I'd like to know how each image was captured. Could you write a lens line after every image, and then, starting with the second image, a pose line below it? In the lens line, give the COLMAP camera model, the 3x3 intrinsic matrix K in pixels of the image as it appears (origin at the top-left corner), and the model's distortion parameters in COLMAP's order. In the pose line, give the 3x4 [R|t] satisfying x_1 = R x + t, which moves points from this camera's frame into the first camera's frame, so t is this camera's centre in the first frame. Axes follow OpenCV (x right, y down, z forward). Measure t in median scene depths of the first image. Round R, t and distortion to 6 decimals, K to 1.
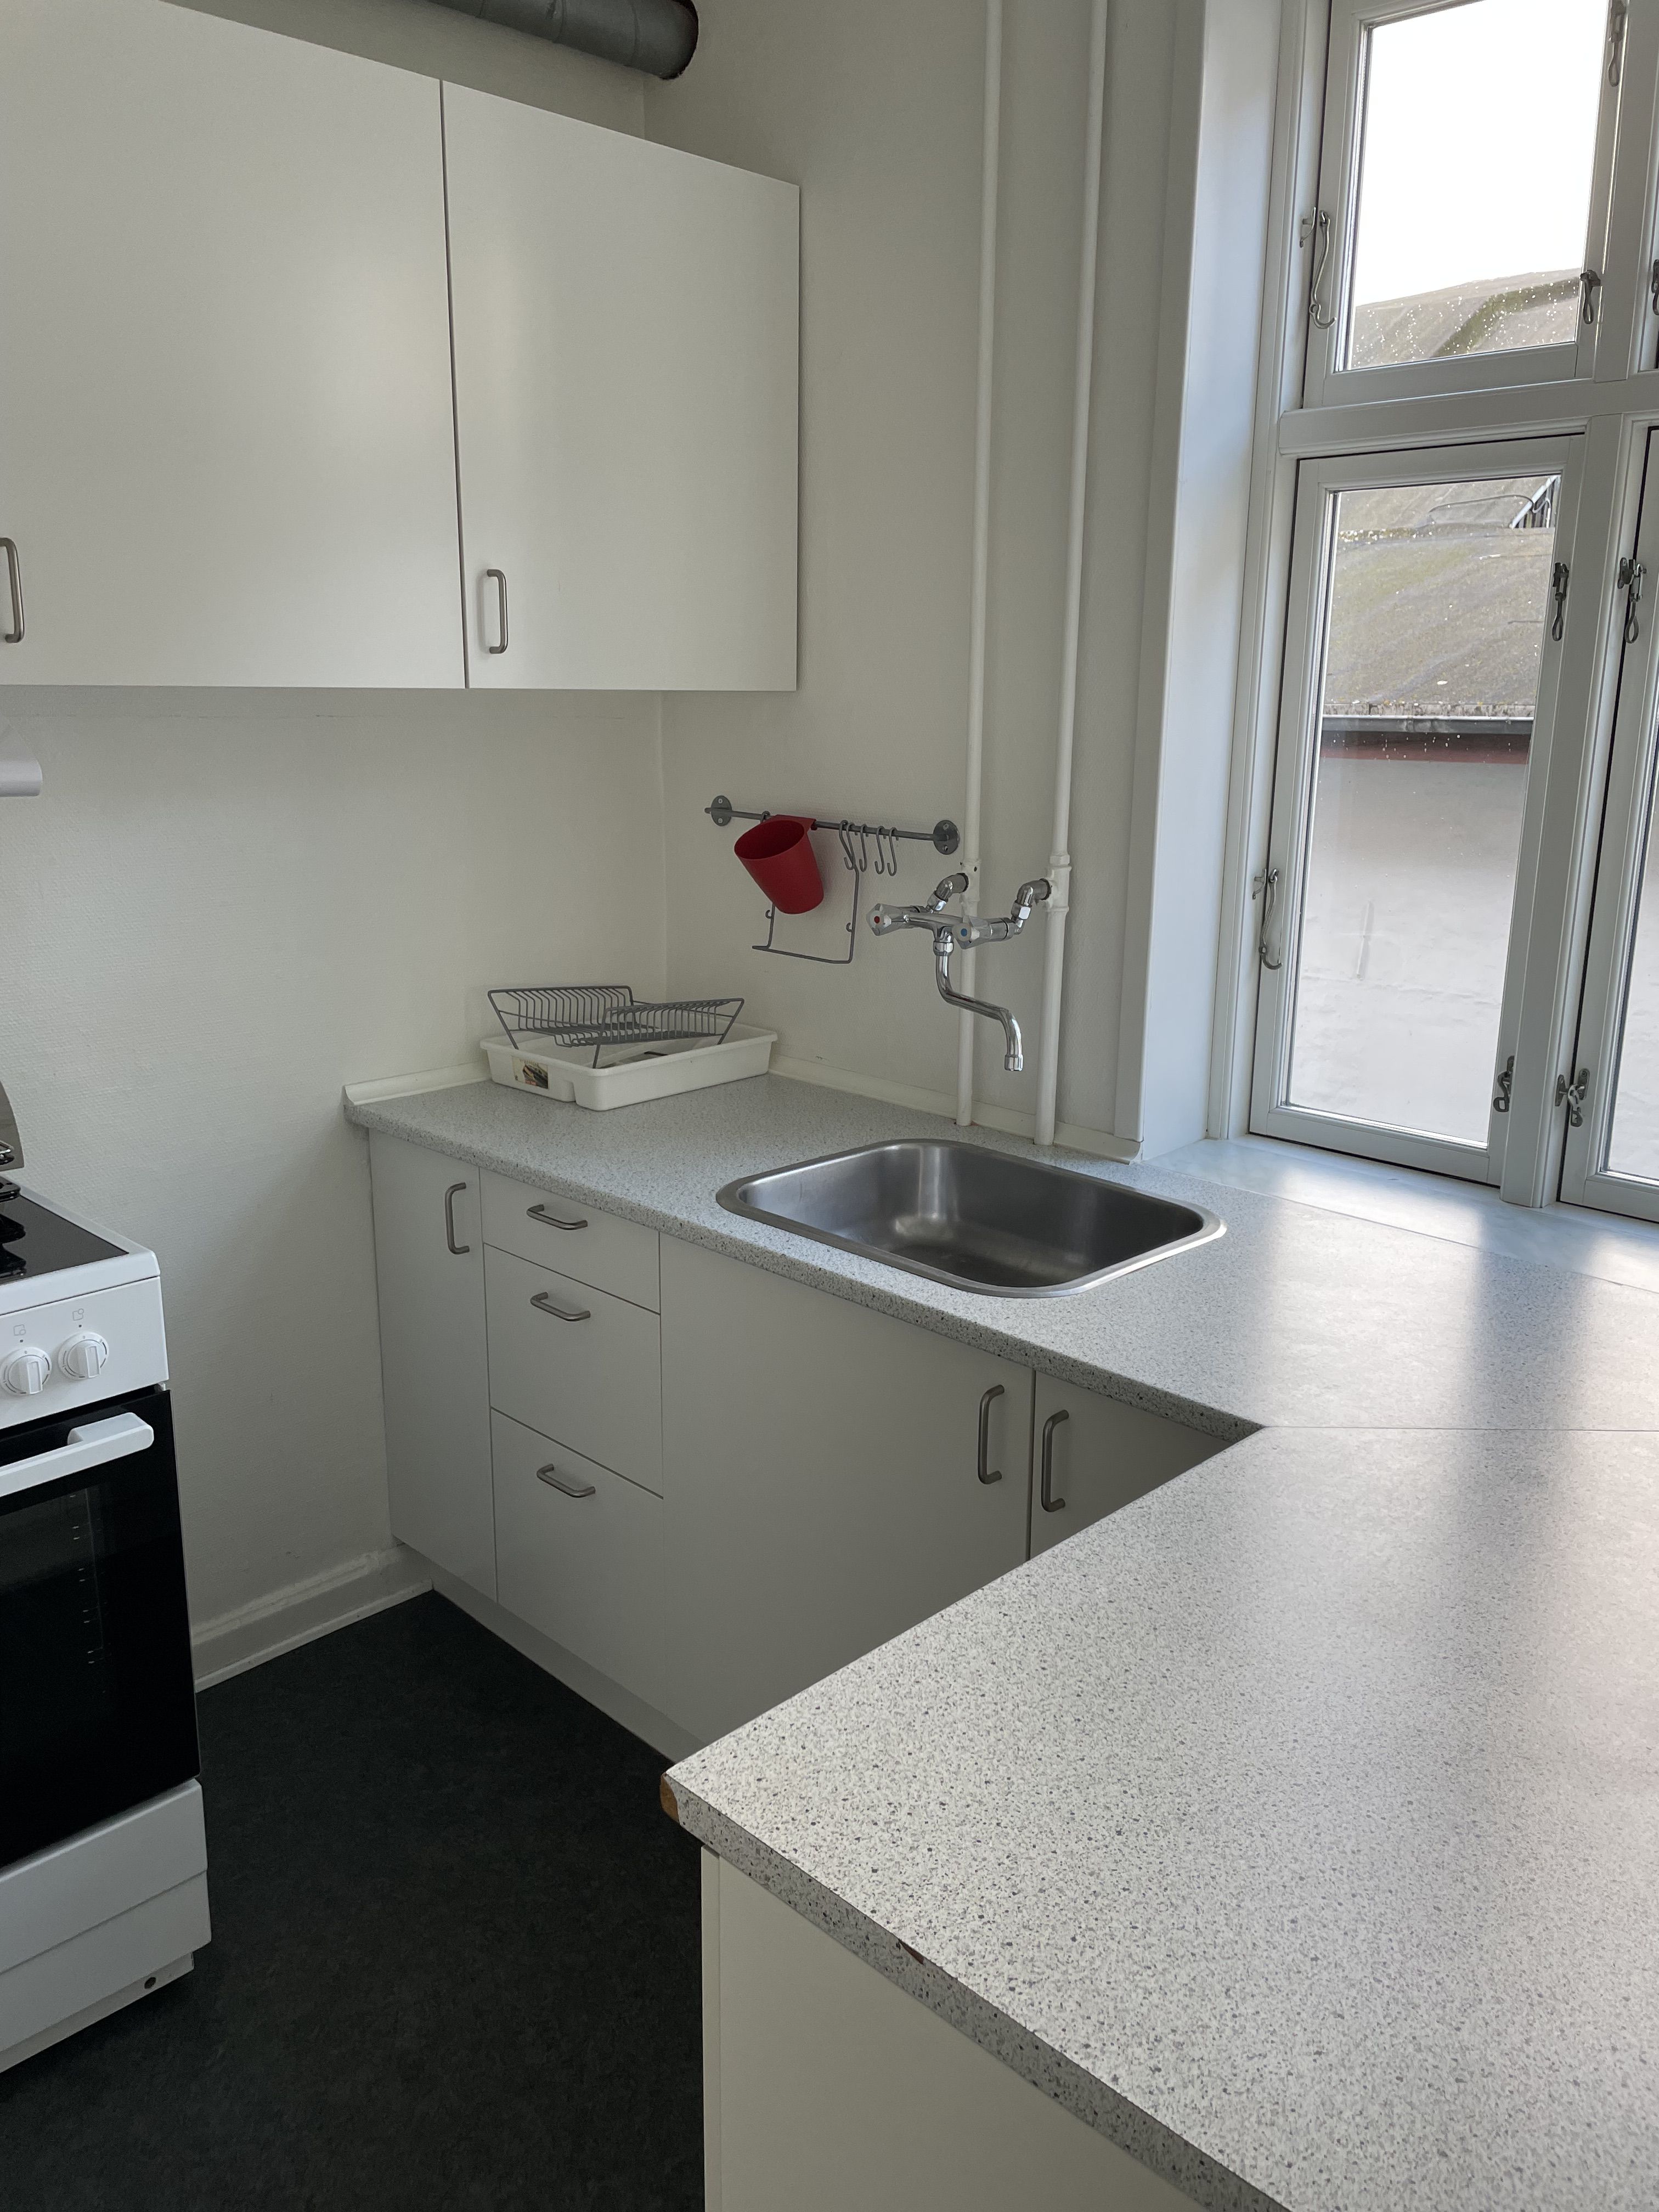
lens RADIAL K [[1663.2, 0, 837.6], [0, 1663.2, 1103.2], [0, 0, 1]] dist [0.030052, -0.015337]
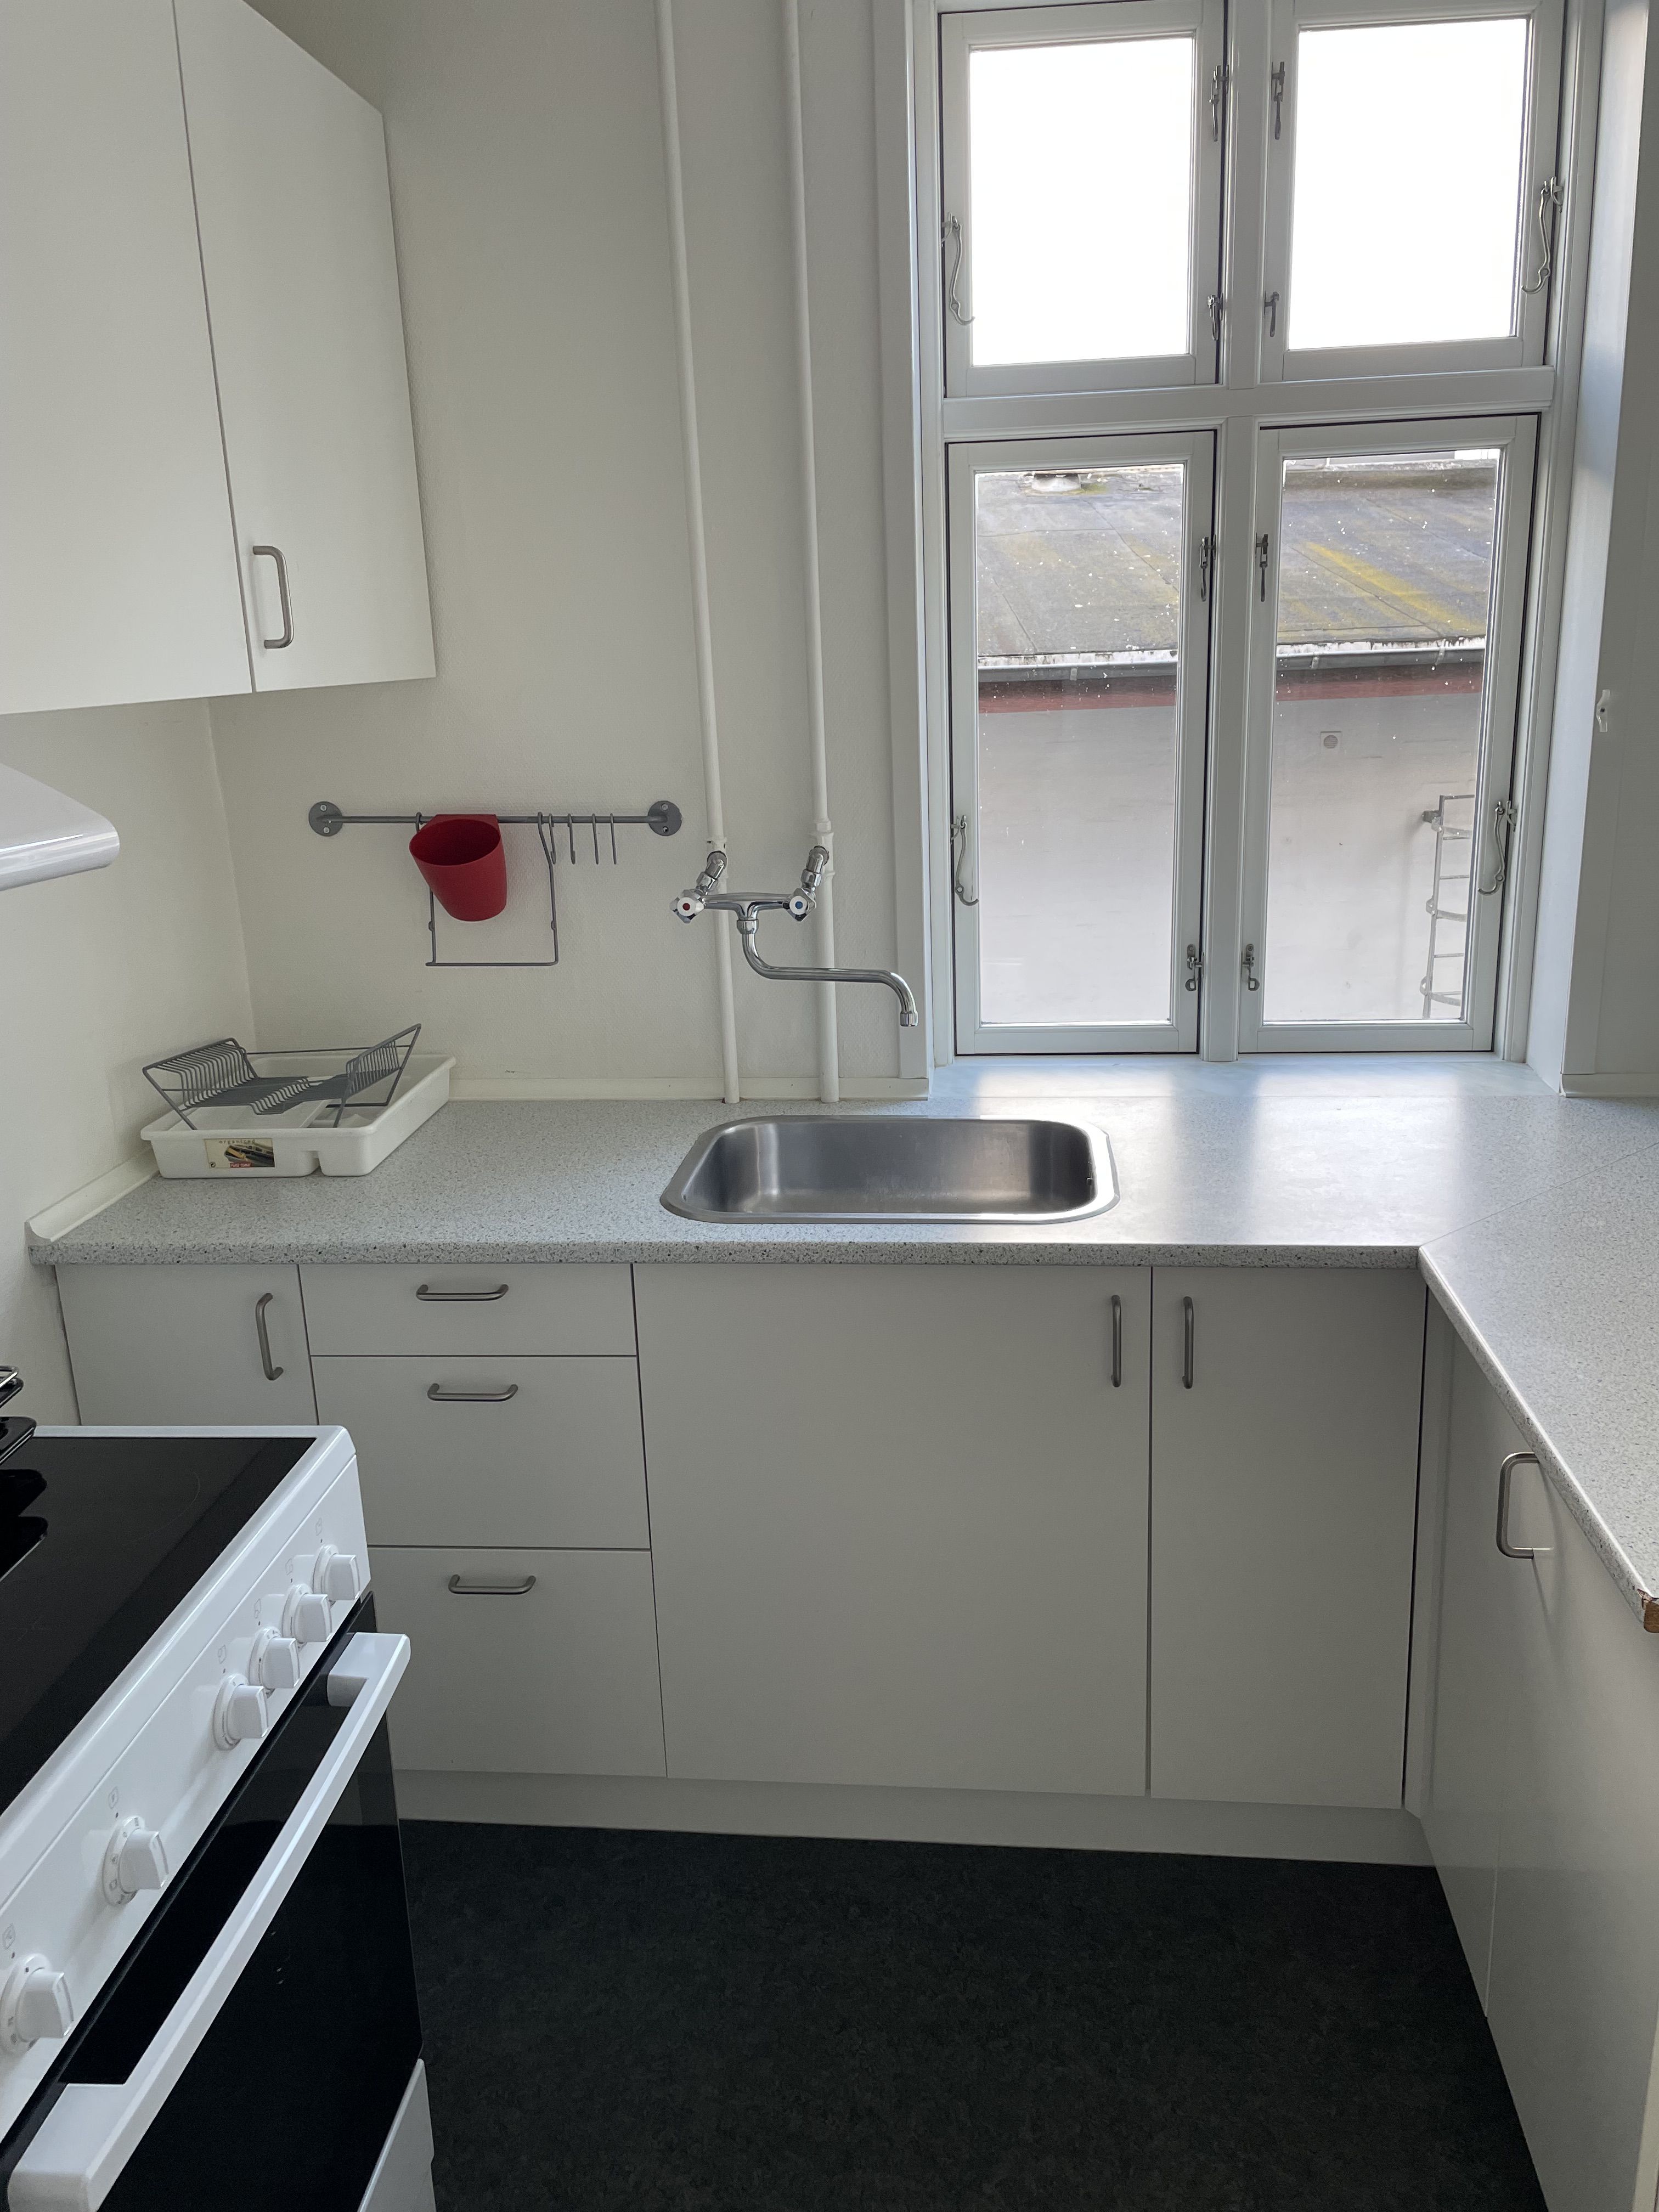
lens RADIAL K [[1663.2, 0, 846.3], [0, 1663.2, 1109.5], [0, 0, 1]] dist [0.030052, -0.015337]
pose [[0.774982, -0.208165, 0.596716, -0.496279], [0.194877, 0.976899, 0.087697, -0.059948], [-0.601187, 0.048322, 0.797646, 0.169884]]
